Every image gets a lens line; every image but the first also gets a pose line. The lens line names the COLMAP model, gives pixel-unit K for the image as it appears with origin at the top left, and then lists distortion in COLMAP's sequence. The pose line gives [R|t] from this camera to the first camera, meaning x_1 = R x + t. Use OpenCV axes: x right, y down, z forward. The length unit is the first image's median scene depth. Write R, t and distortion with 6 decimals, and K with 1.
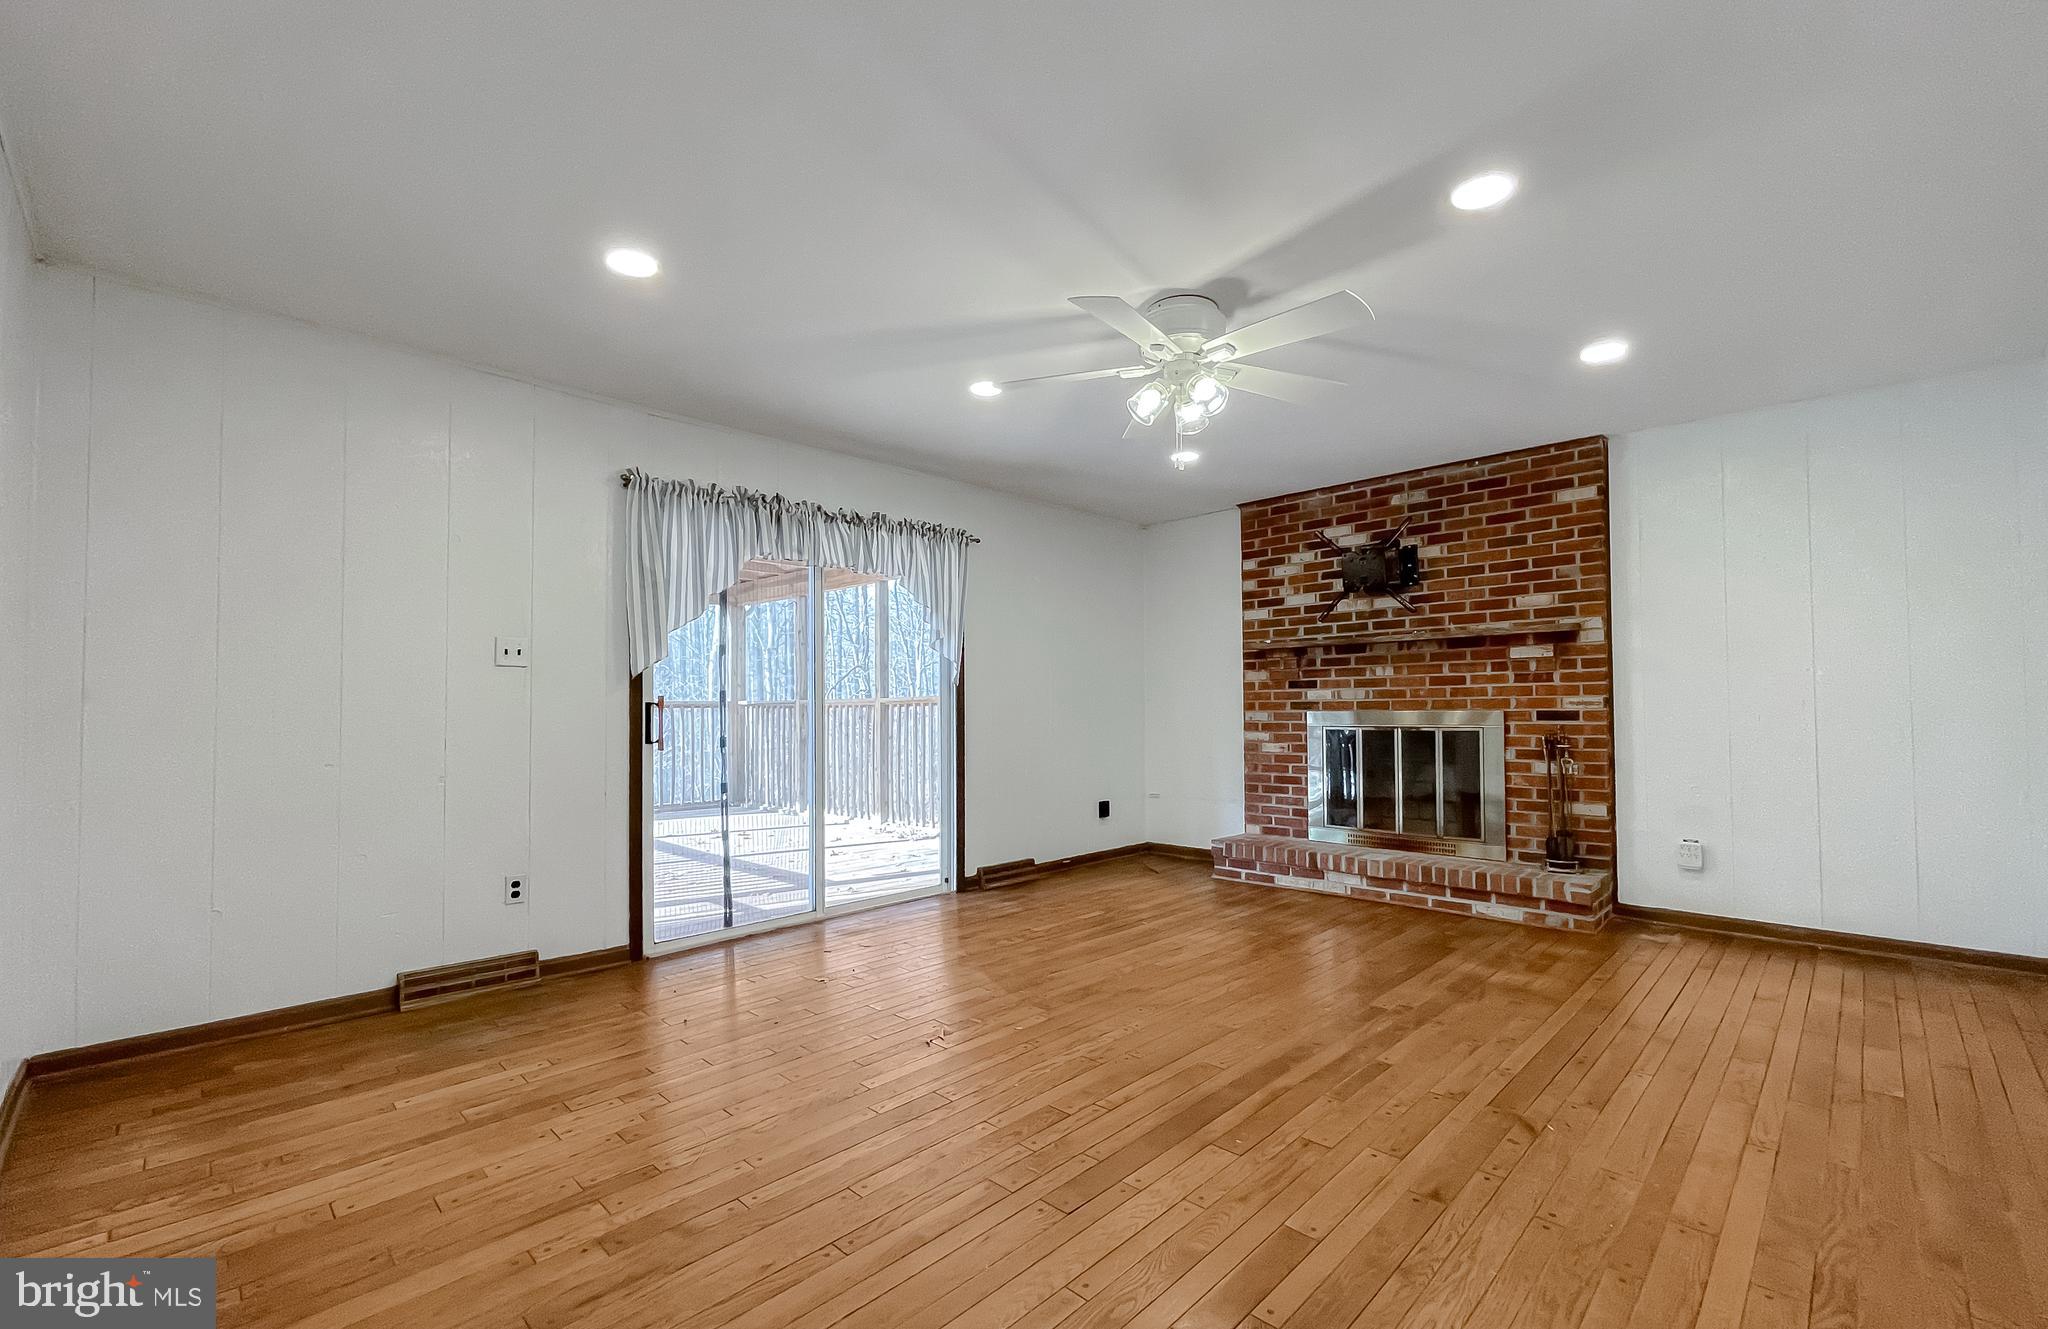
lens RADIAL K [[852.6, 0, 980.8], [0, 852.6, 683.2], [0, 0, 1]] dist [-0.002856, -0.000993]
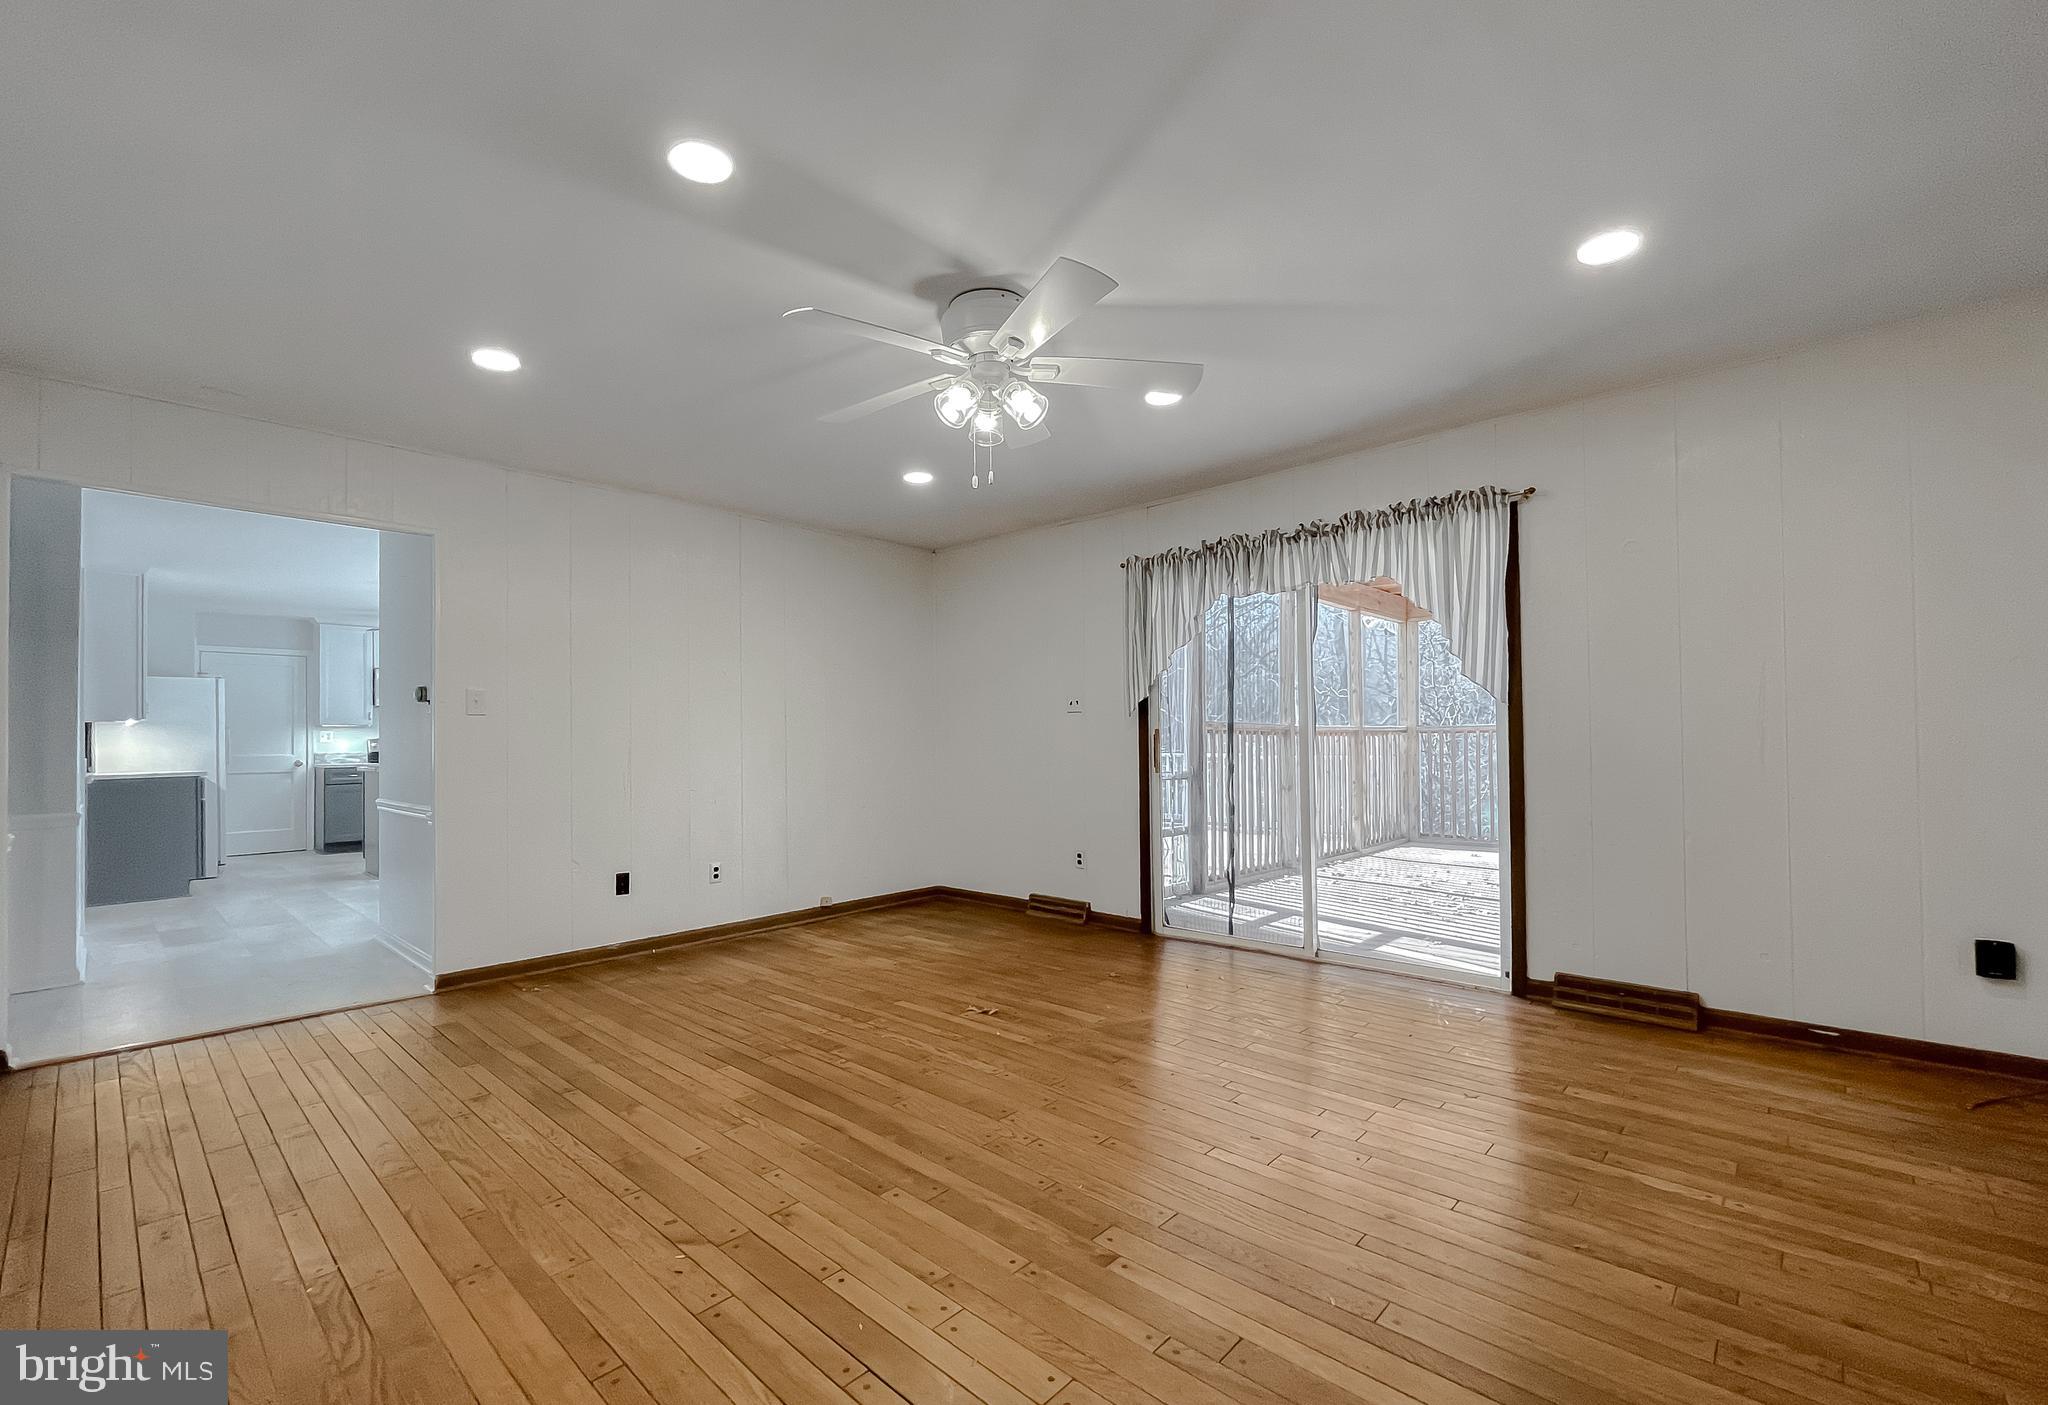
lens RADIAL K [[827.3, 0, 1009.8], [0, 827.3, 722.8], [0, 0, 1]] dist [-0.000480, 0.000439]
pose [[0.069480, -0.015438, -0.997464, 0.973621], [0.044352, 0.998939, -0.012371, 0.012653], [0.996597, -0.043380, 0.070091, 0.827630]]
